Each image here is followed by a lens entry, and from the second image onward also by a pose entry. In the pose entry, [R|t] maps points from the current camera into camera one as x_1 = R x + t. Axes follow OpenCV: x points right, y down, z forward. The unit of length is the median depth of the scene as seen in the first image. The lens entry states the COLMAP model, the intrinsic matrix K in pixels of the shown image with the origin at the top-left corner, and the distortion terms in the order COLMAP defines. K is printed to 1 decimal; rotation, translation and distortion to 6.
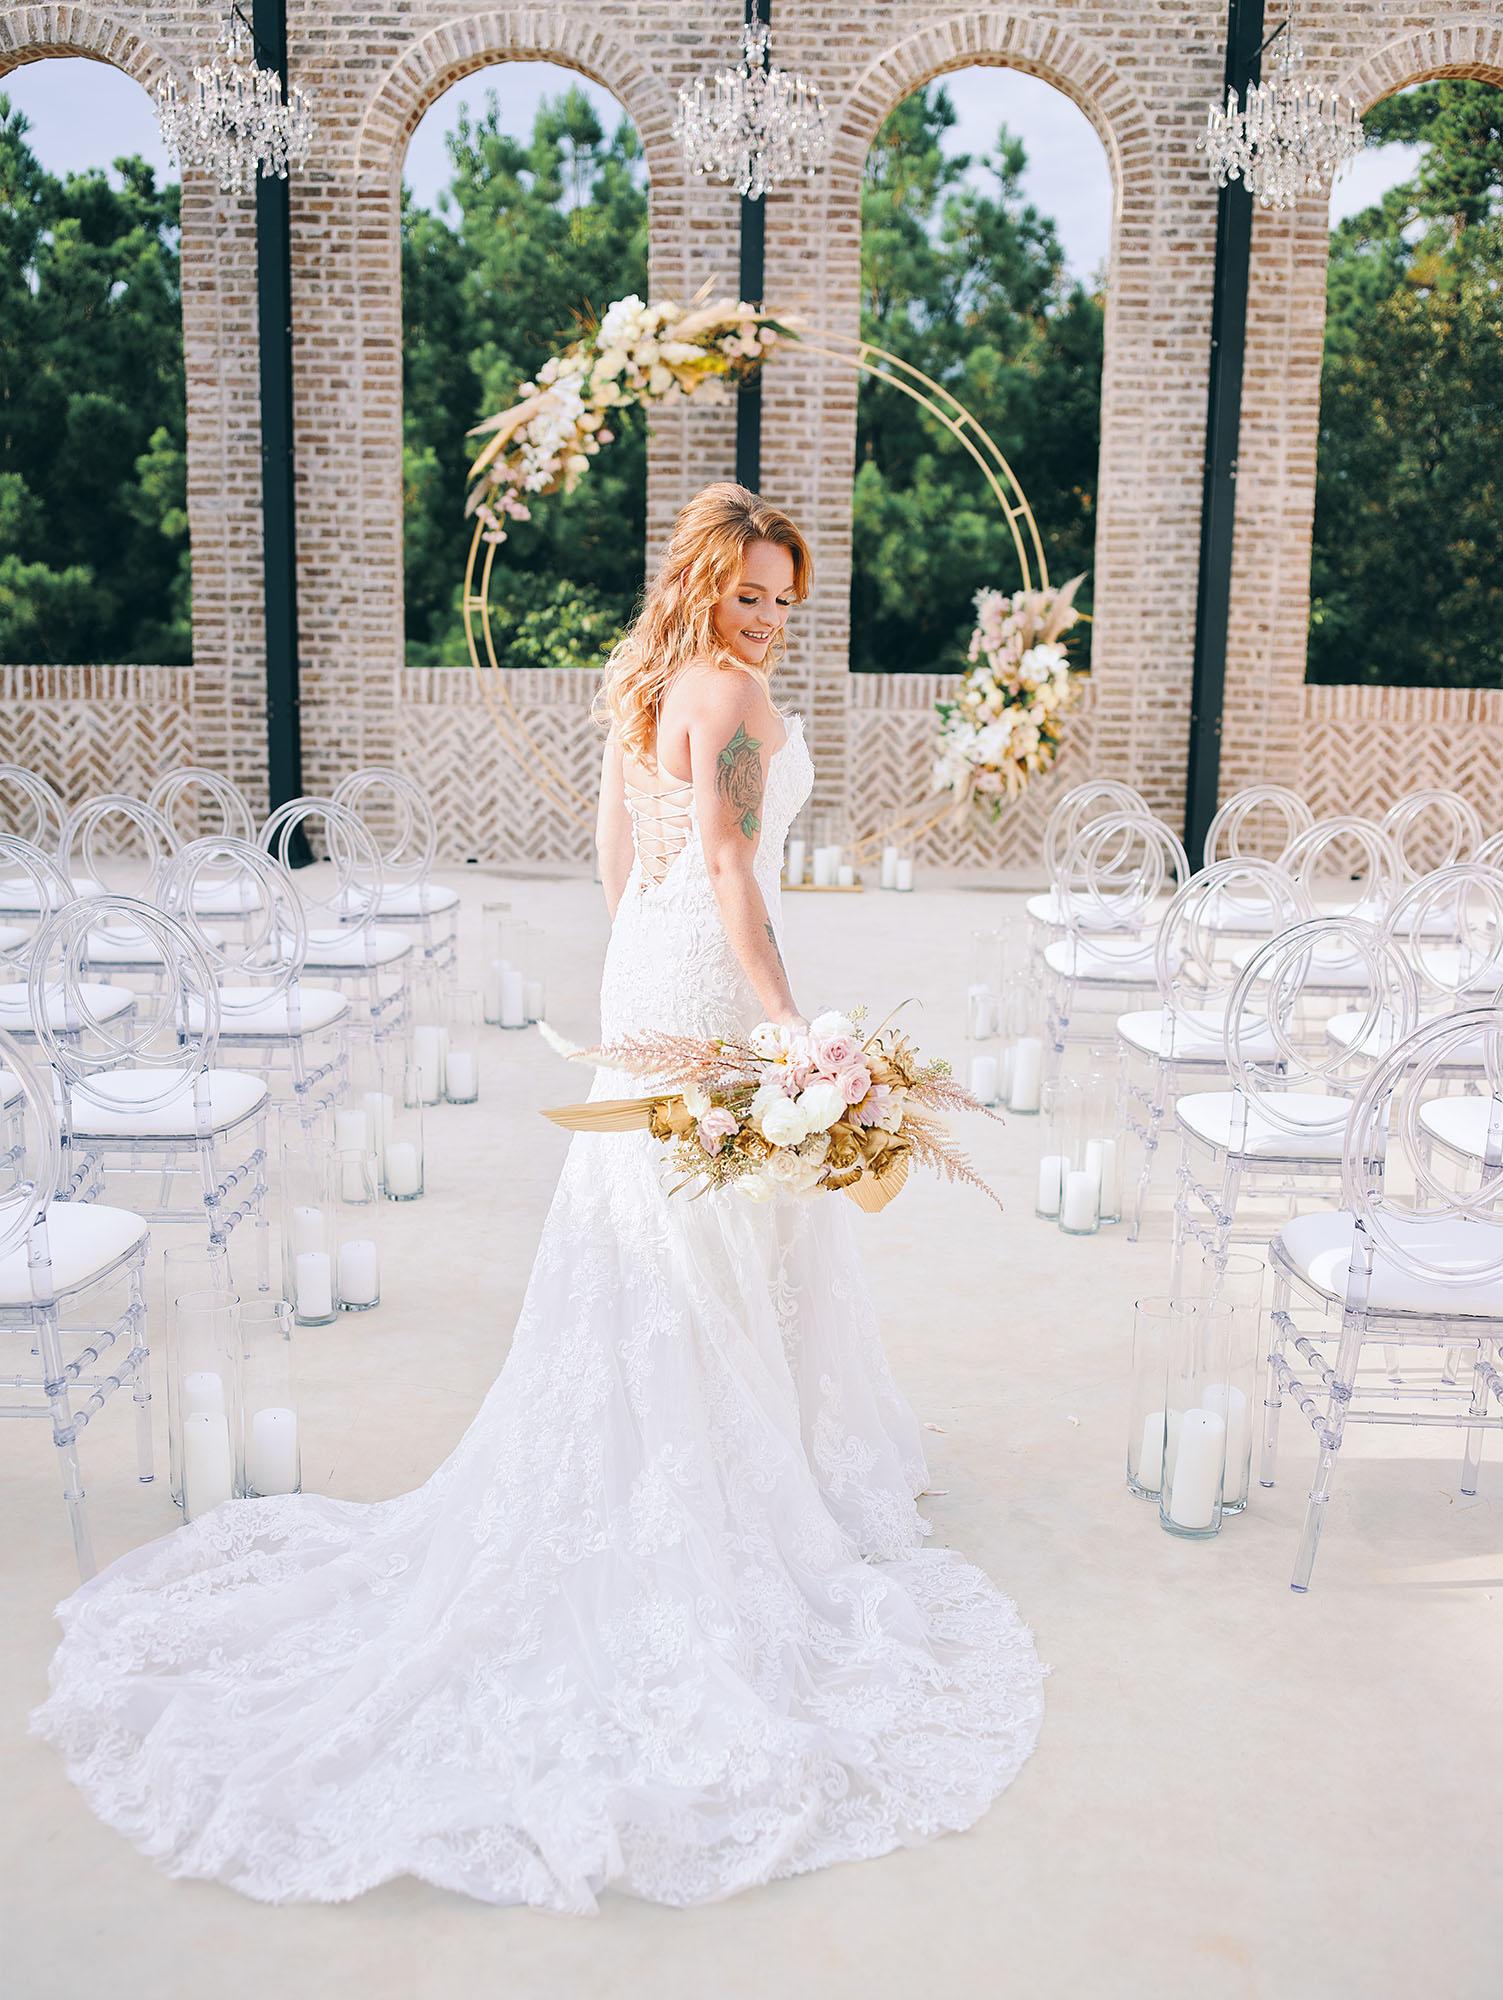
lens RADIAL K [[2229.7, 0, 745.3], [0, 2229.7, 1026.6], [0, 0, 1]] dist [-0.081741, 0.128213]
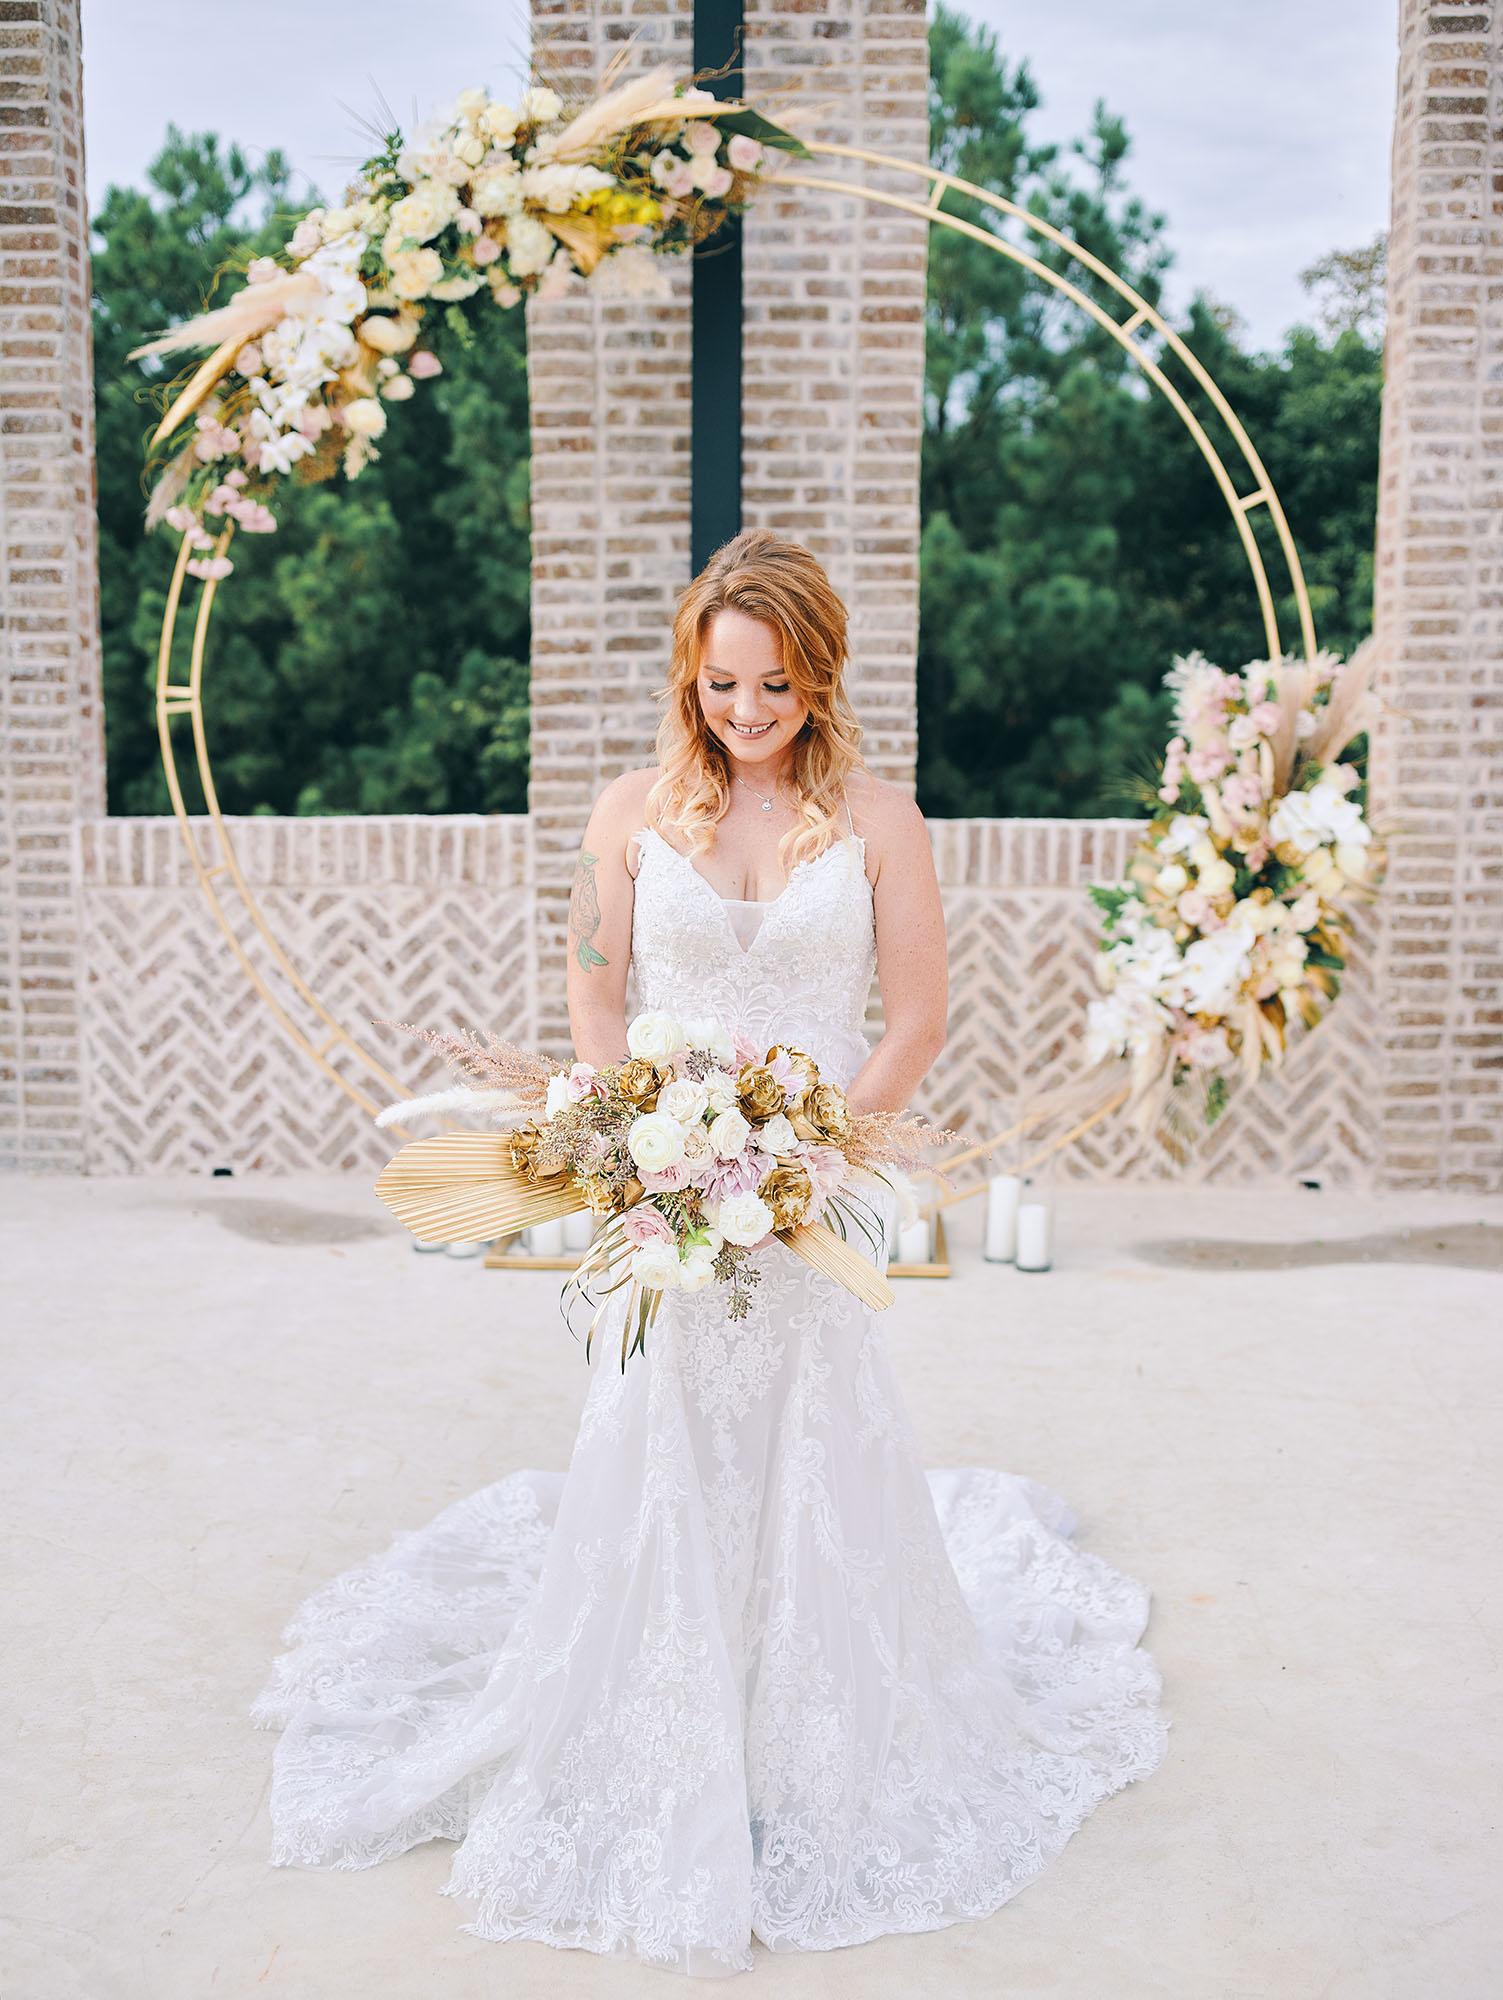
lens RADIAL K [[2117.7, 0, 751.5], [0, 2117.7, 1000.0], [0, 0, 1]] dist [-0.071995, 0.099930]
pose [[0.999419, -0.008928, -0.032908, 0.023930], [0.007447, 0.998965, -0.044876, -0.095476], [0.033275, 0.044605, 0.998450, 0.506605]]
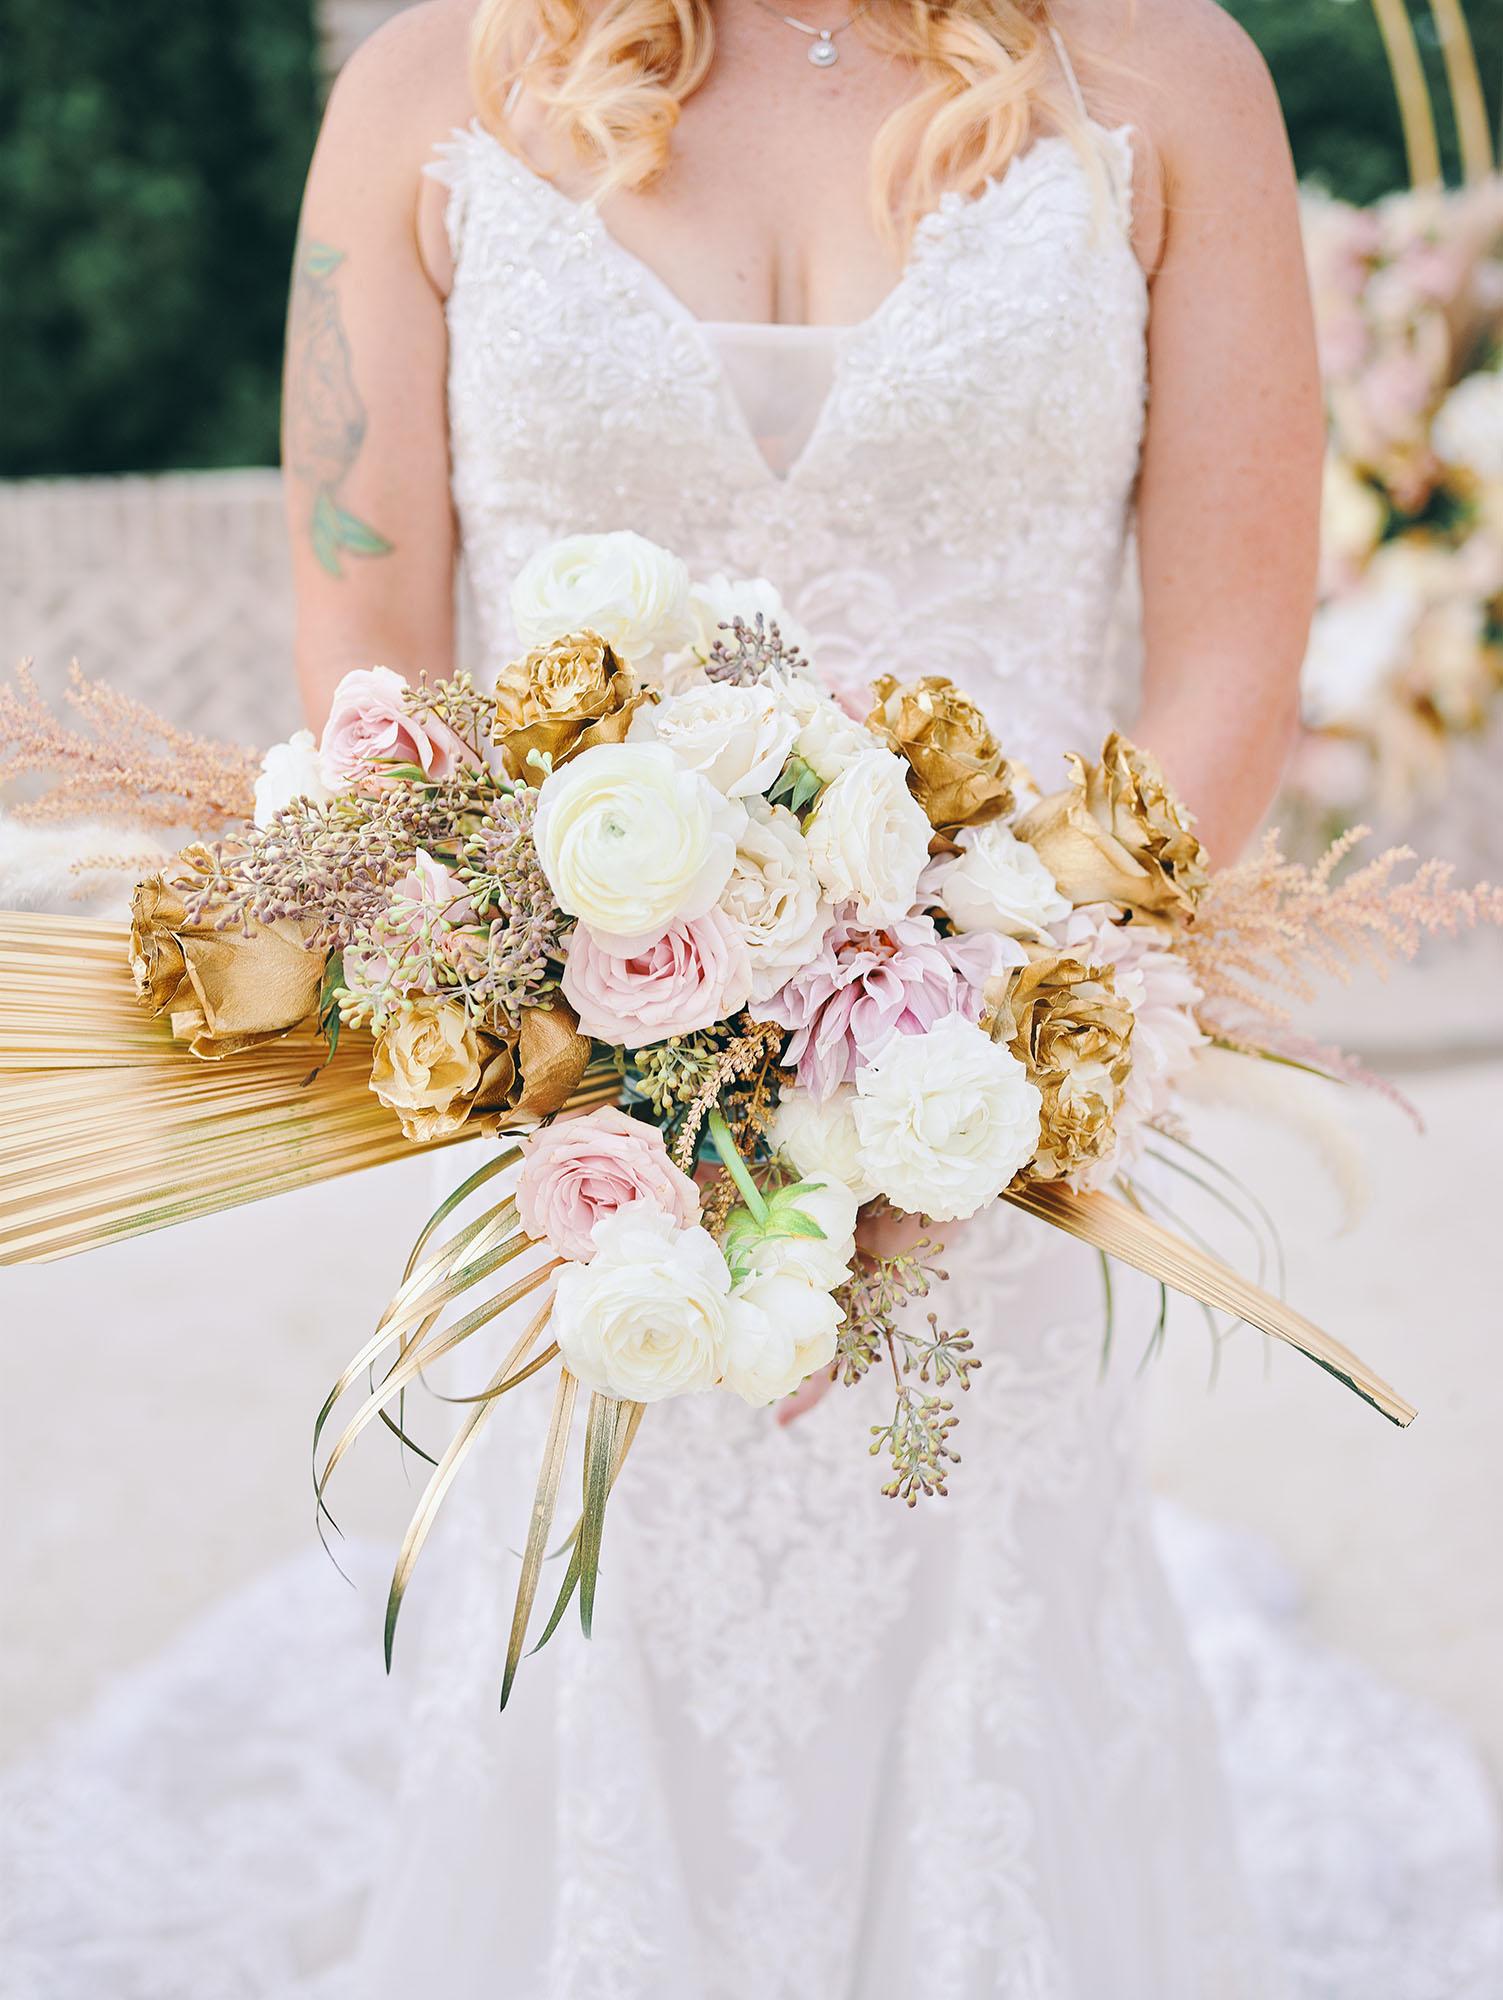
lens RADIAL K [[2138.0, 0, 751.5], [0, 2138.0, 1000.0], [0, 0, 1]] dist [-0.079800, 0.121676]
pose [[0.998900, -0.042906, 0.018921, 0.013028], [0.041424, 0.996488, 0.072775, -0.097151], [-0.021977, -0.071911, 0.997169, 0.644778]]
